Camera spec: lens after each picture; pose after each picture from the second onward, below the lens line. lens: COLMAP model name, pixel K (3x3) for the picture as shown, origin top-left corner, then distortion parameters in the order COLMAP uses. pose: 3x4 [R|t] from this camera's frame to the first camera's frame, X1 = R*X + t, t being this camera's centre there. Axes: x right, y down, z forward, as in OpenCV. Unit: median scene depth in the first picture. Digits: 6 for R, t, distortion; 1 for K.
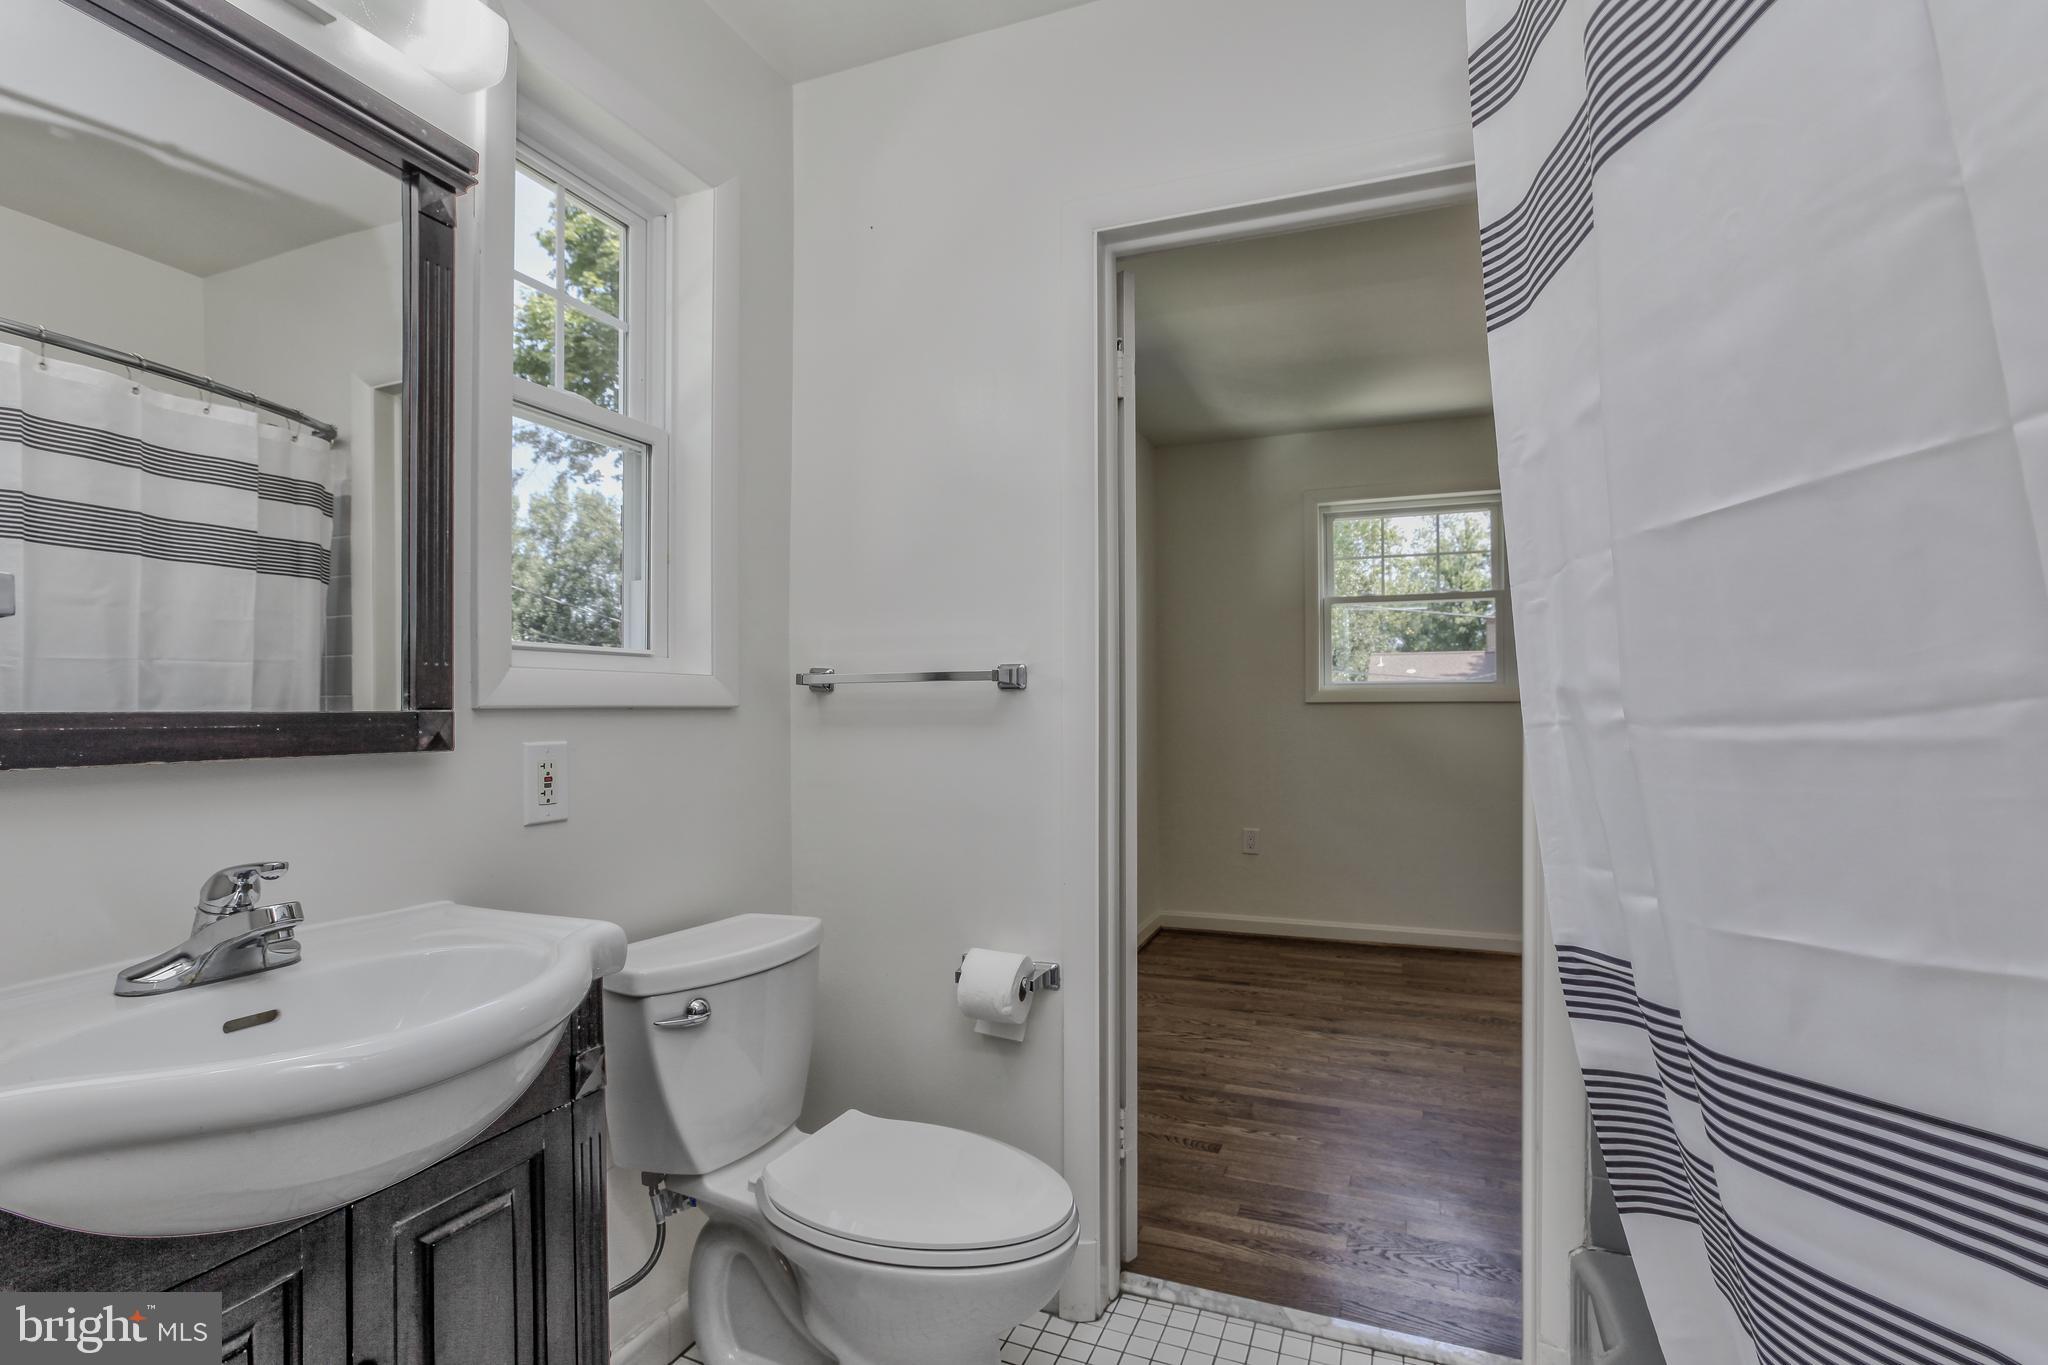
lens RADIAL K [[953.1, 0, 1016.4], [0, 953.1, 683.1], [0, 0, 1]] dist [-0.019587, 0.015128]
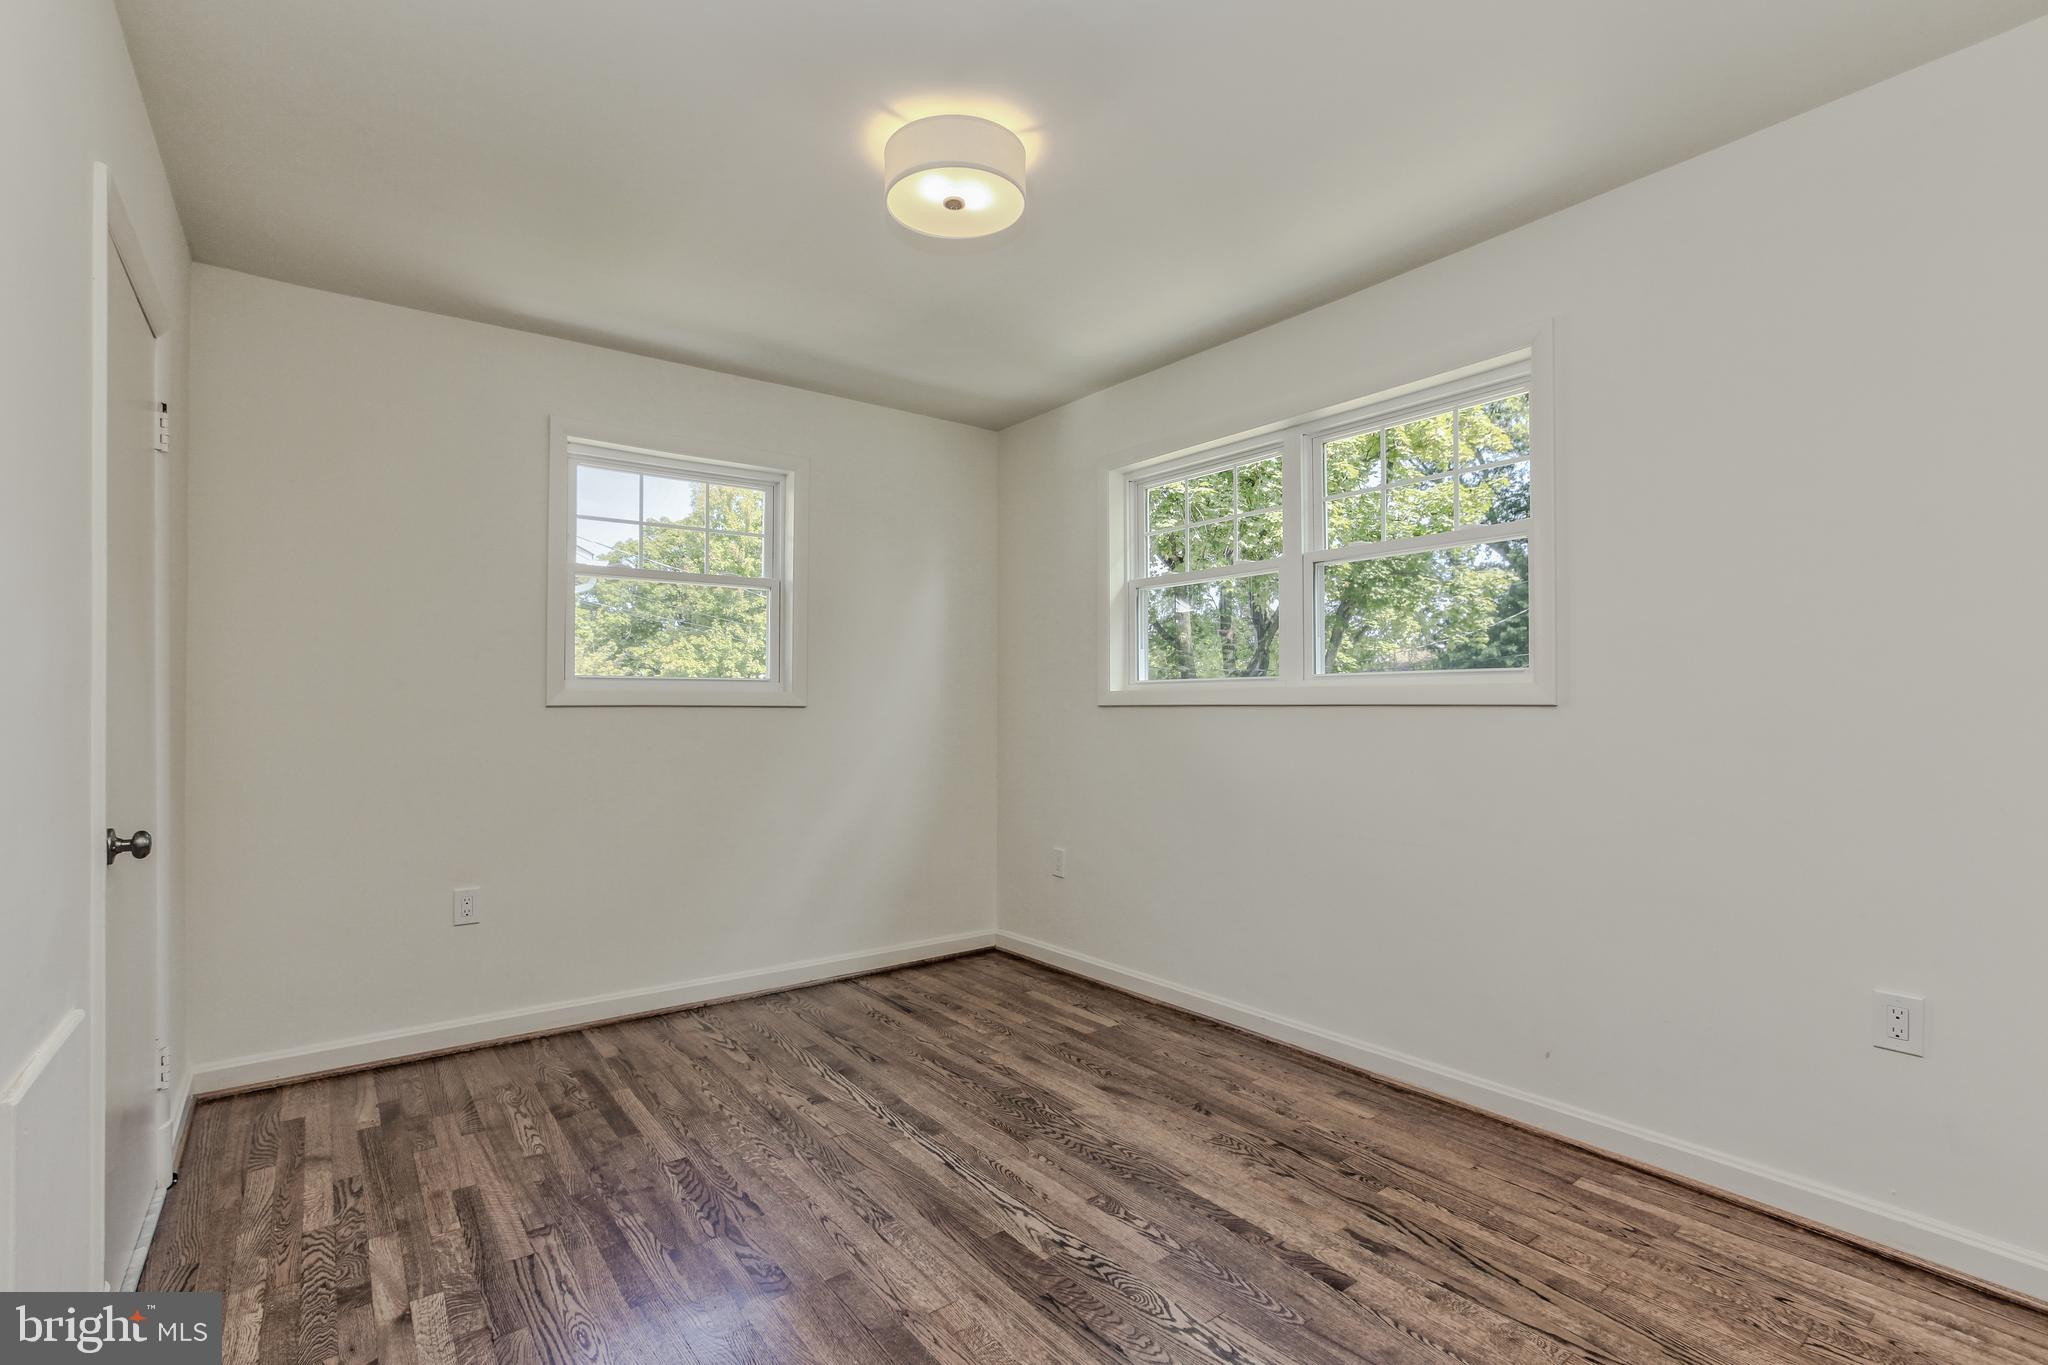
lens RADIAL K [[953.1, 0, 1018.0], [0, 953.1, 668.7], [0, 0, 1]] dist [-0.019587, 0.015128]
pose [[0.854813, -0.013312, -0.518766, 0.860864], [0.004493, 0.999823, -0.018253, 0.003844], [0.518917, 0.013272, 0.854721, 0.284304]]
